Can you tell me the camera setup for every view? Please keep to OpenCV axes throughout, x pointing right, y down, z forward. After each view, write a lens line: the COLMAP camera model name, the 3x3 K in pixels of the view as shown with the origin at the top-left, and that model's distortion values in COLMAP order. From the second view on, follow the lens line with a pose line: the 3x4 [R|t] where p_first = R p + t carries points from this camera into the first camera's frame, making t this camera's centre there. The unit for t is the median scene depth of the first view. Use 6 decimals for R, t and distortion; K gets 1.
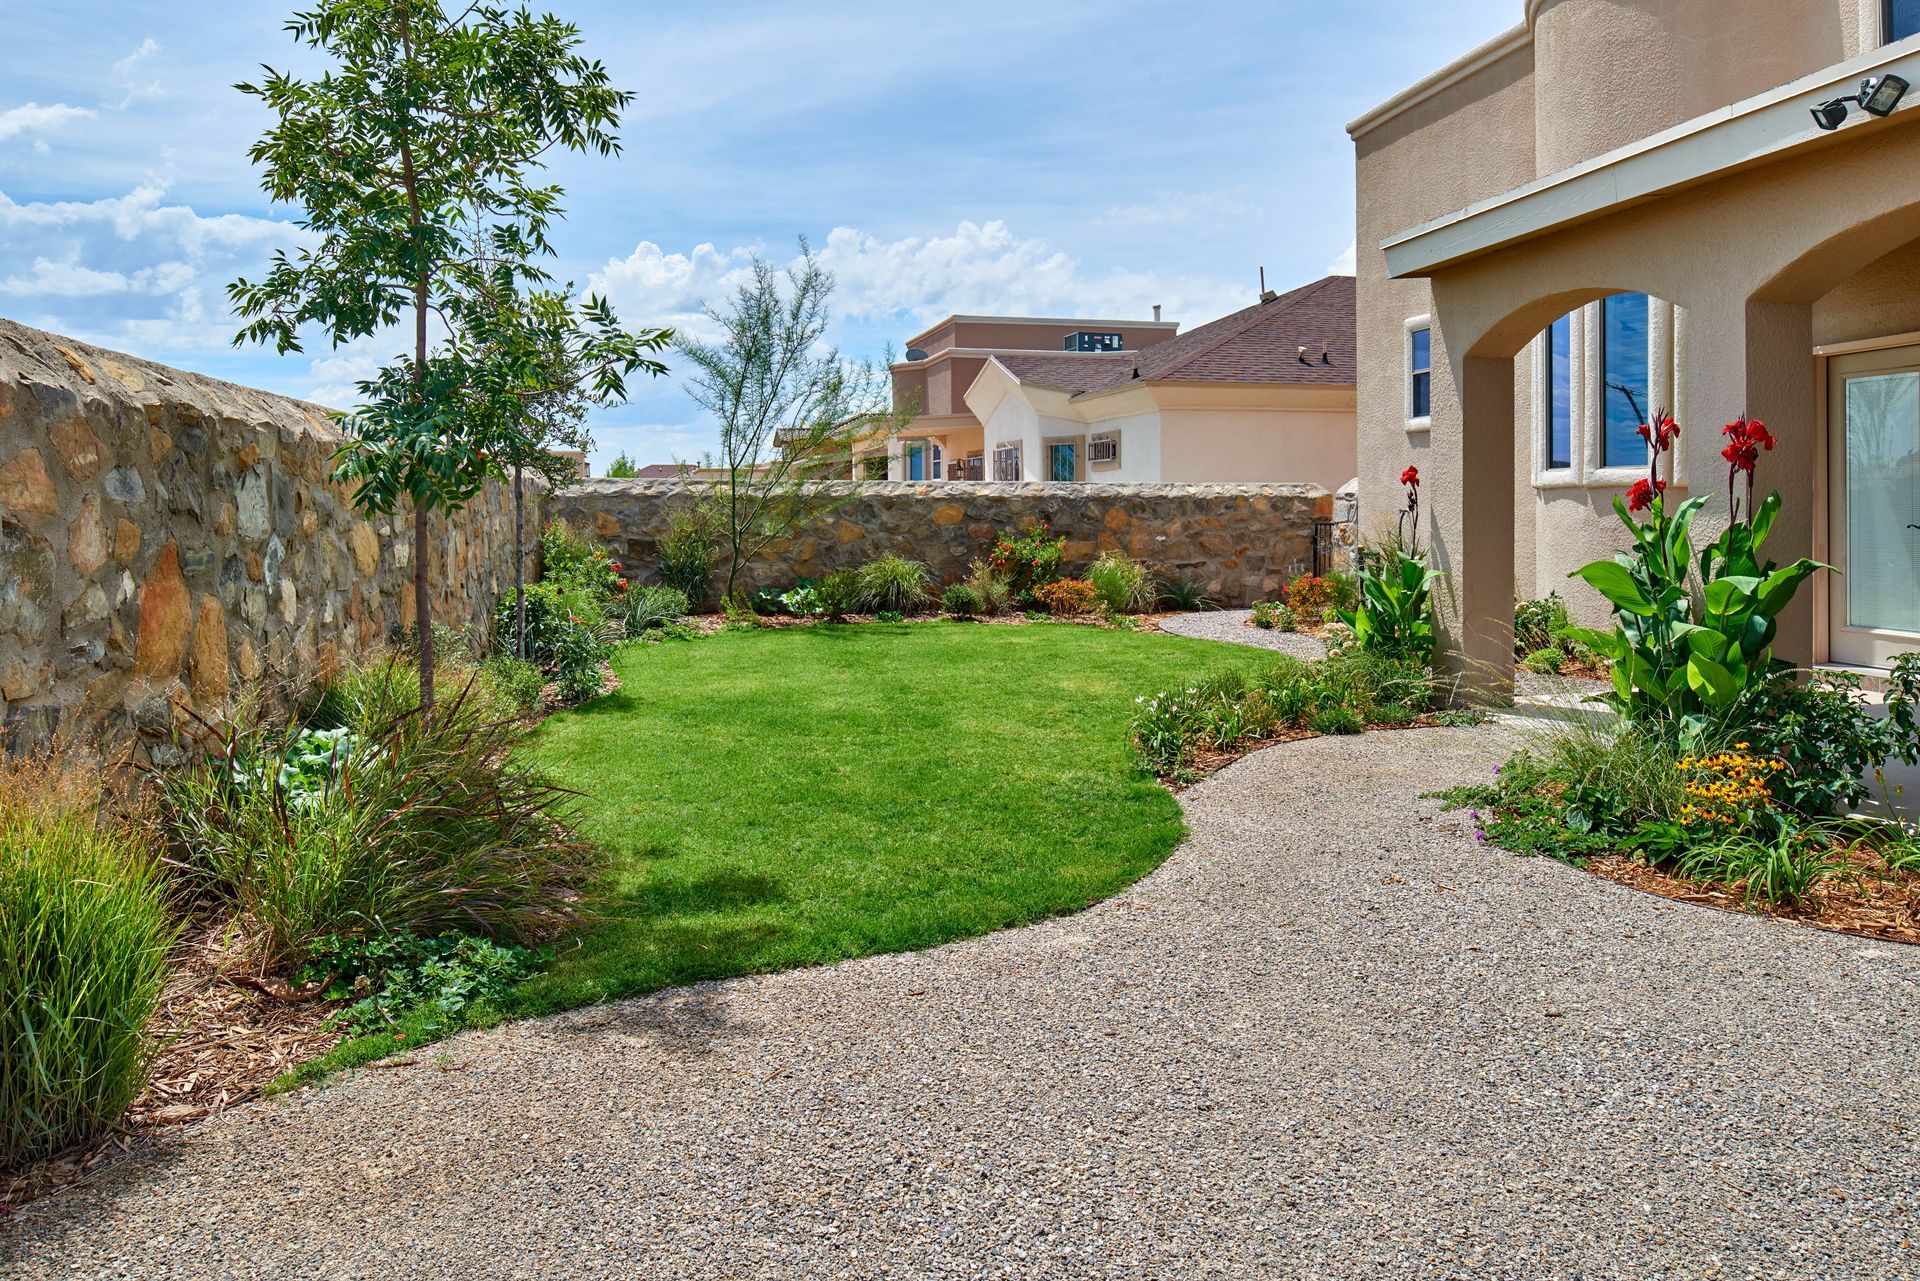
lens RADIAL K [[1306.2, 0, 963.1], [0, 1306.2, 499.1], [0, 0, 1]] dist [-0.016880, -0.008162]
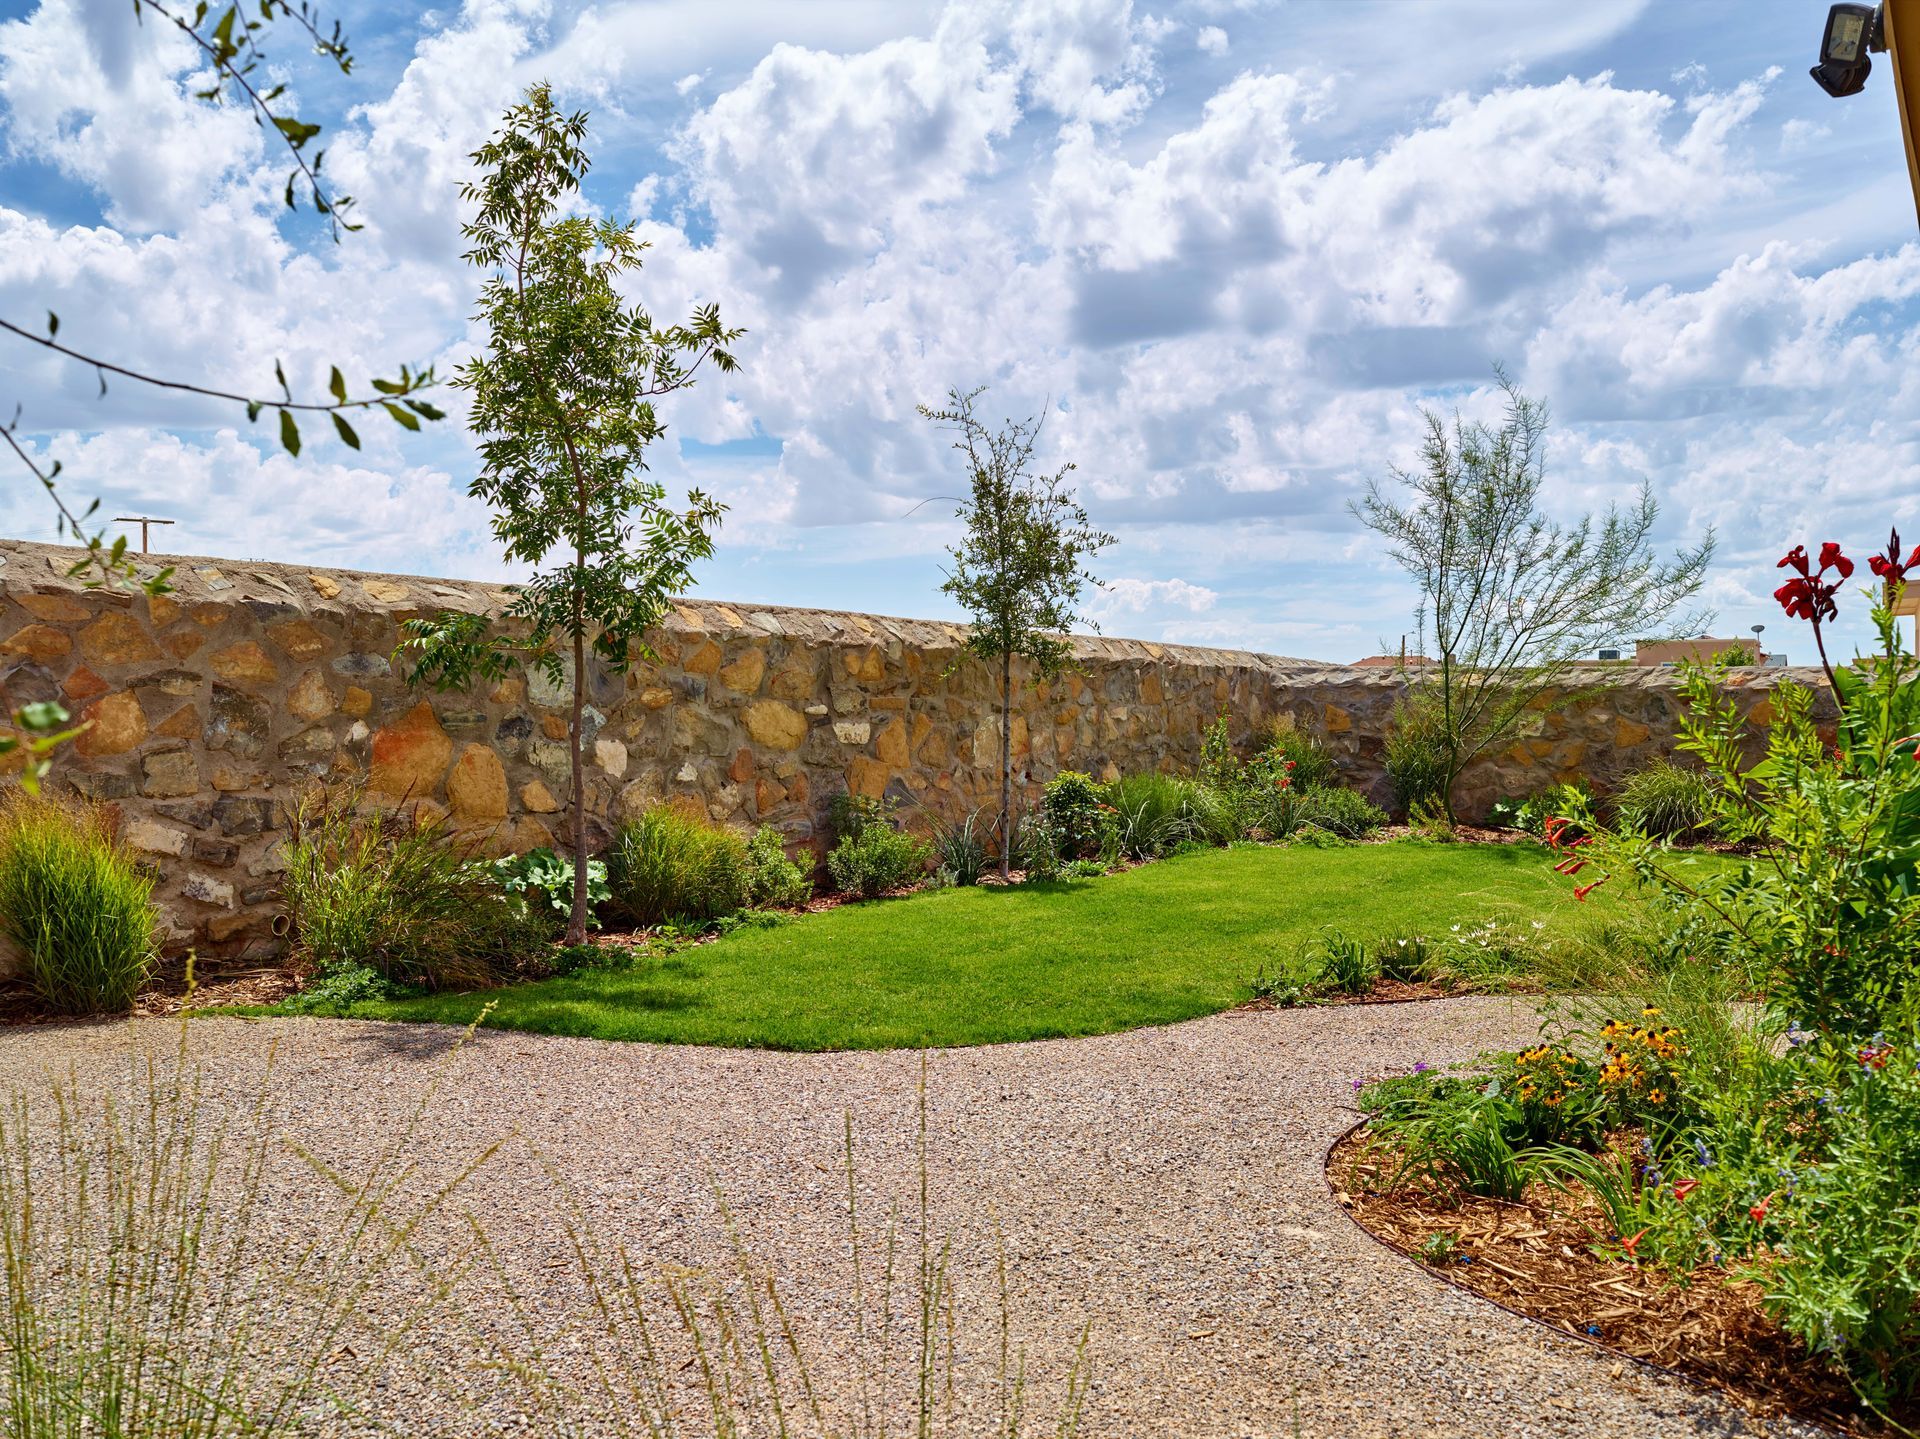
lens RADIAL K [[1625.6, 0, 971.1], [0, 1625.6, 728.0], [0, 0, 1]] dist [-0.087835, 0.081315]
pose [[0.713946, 0.014977, -0.700041, 0.502977], [-0.003886, 0.999841, 0.017427, 0.011894], [0.700190, -0.009721, 0.713890, 0.067035]]
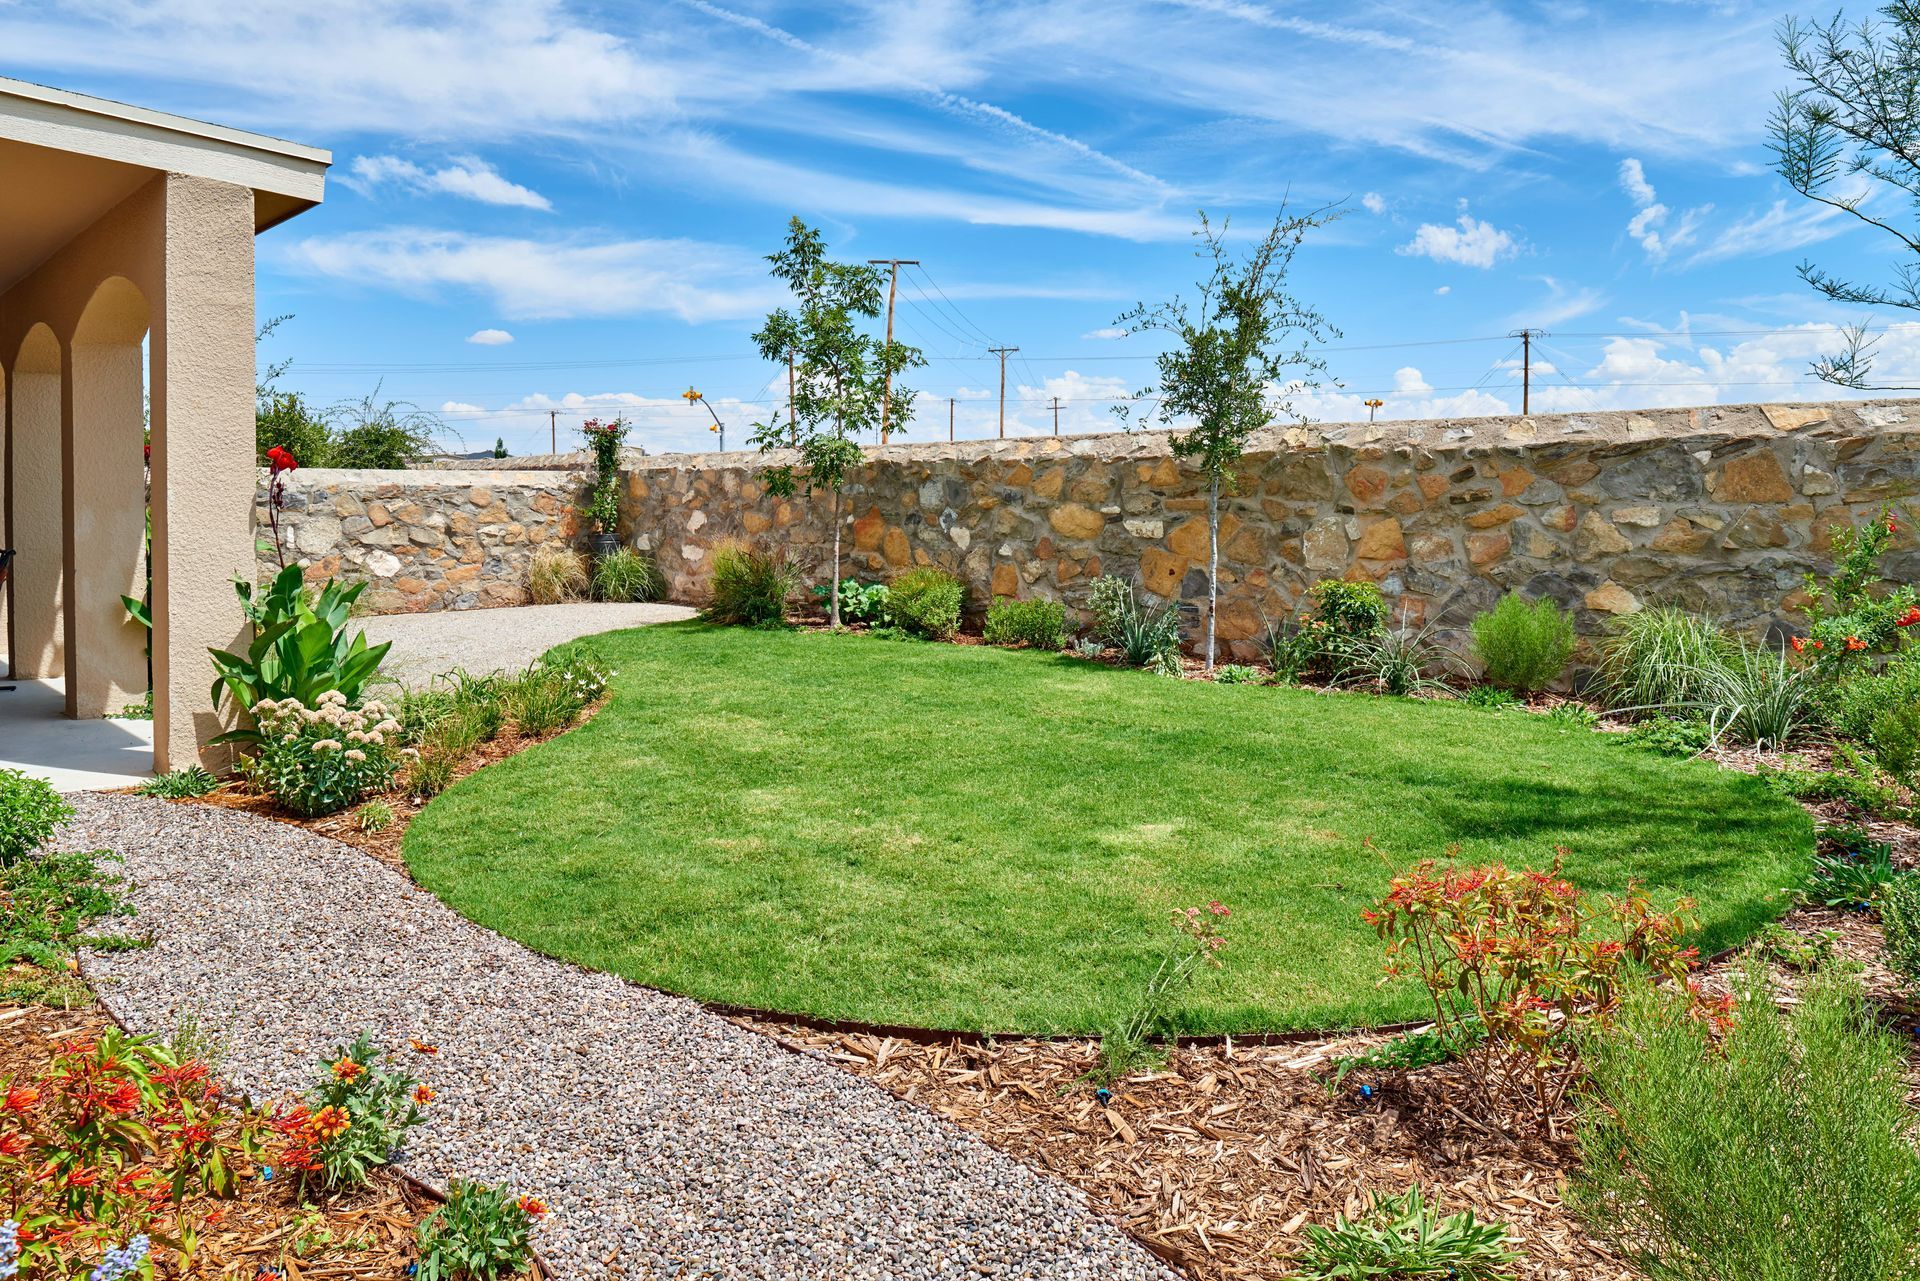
lens RADIAL K [[1306.2, 0, 956.6], [0, 1306.2, 503.4], [0, 0, 1]] dist [-0.016880, -0.008162]
pose [[-0.846982, 0.011344, -0.531501, 0.387867], [0.011256, 0.999931, 0.003405, 0.007853], [0.531503, -0.003098, -0.847051, 1.697788]]
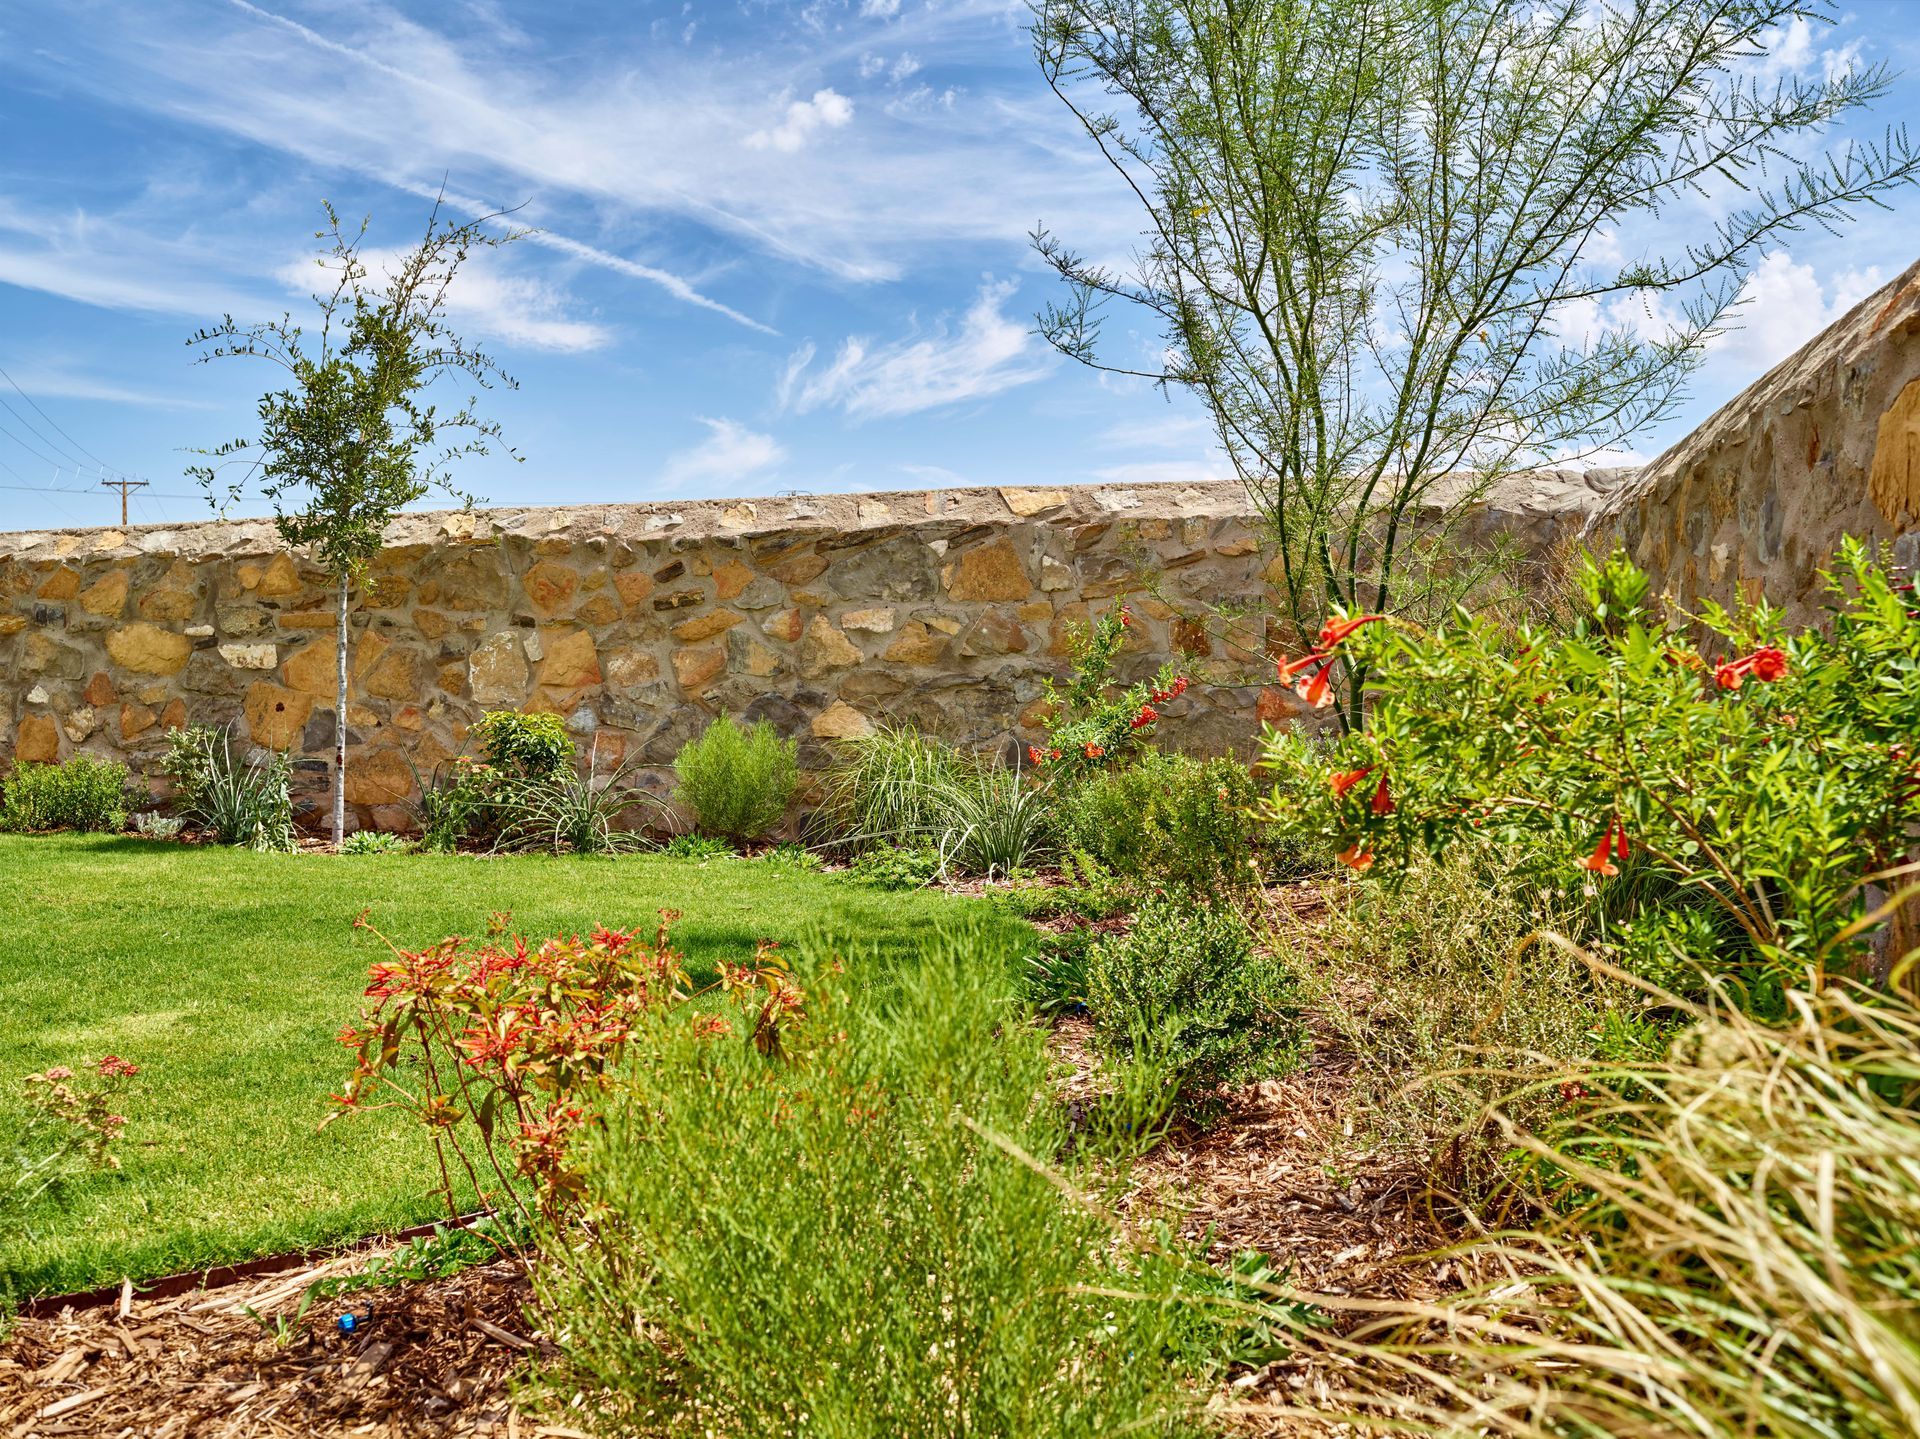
lens RADIAL K [[1625.6, 0, 966.3], [0, 1625.6, 715.0], [0, 0, 1]] dist [-0.087835, 0.081315]
pose [[-0.475667, 0.020611, -0.879384, 0.298602], [0.012059, 0.999784, 0.016910, 0.060319], [0.879543, -0.002561, -0.475813, 1.672729]]
